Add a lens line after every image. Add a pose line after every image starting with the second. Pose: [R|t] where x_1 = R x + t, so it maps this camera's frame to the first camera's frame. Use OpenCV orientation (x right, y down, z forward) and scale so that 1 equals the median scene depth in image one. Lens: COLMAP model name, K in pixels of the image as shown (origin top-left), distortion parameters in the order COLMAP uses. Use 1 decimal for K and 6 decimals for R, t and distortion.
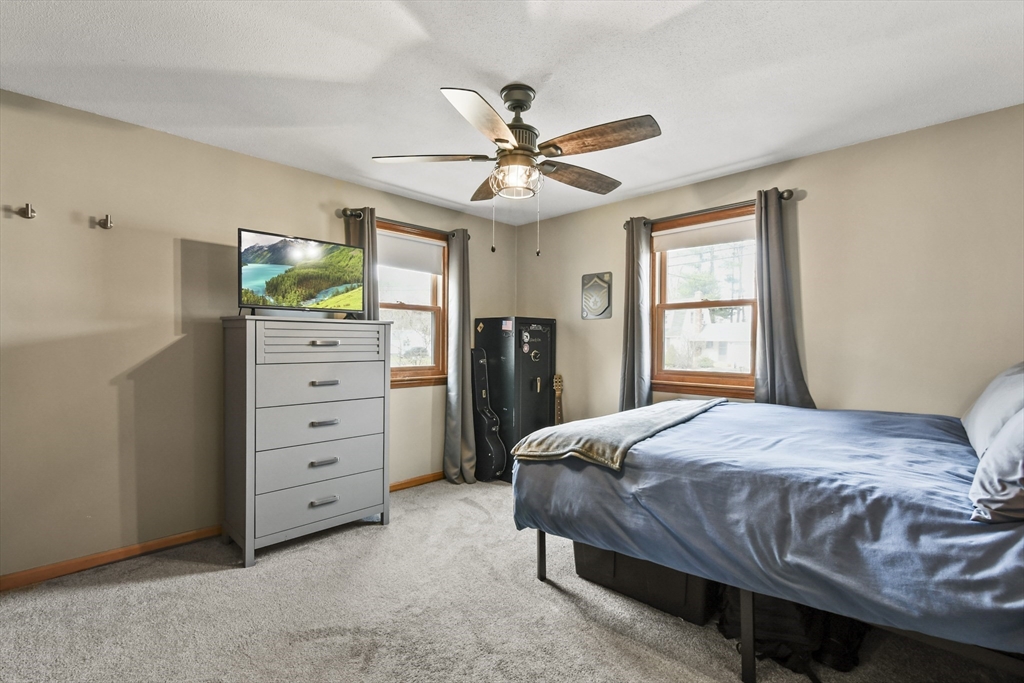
lens RADIAL K [[452.1, 0, 507.2], [0, 452.1, 345.1], [0, 0, 1]] dist [0.000082, -0.000546]
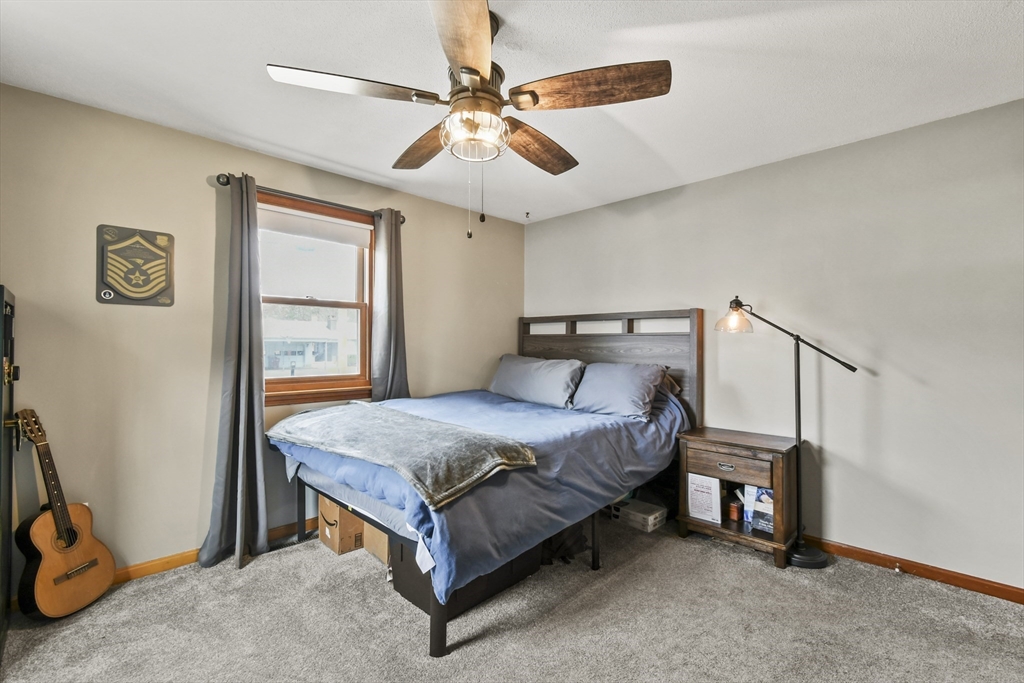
lens RADIAL K [[452.1, 0, 507.2], [0, 452.1, 345.1], [0, 0, 1]] dist [0.000082, -0.000546]
pose [[0.018330, 0.000518, 0.999832, -0.530187], [0.003811, 0.999993, -0.000588, -0.003897], [-0.999825, 0.003821, 0.018328, 0.674043]]
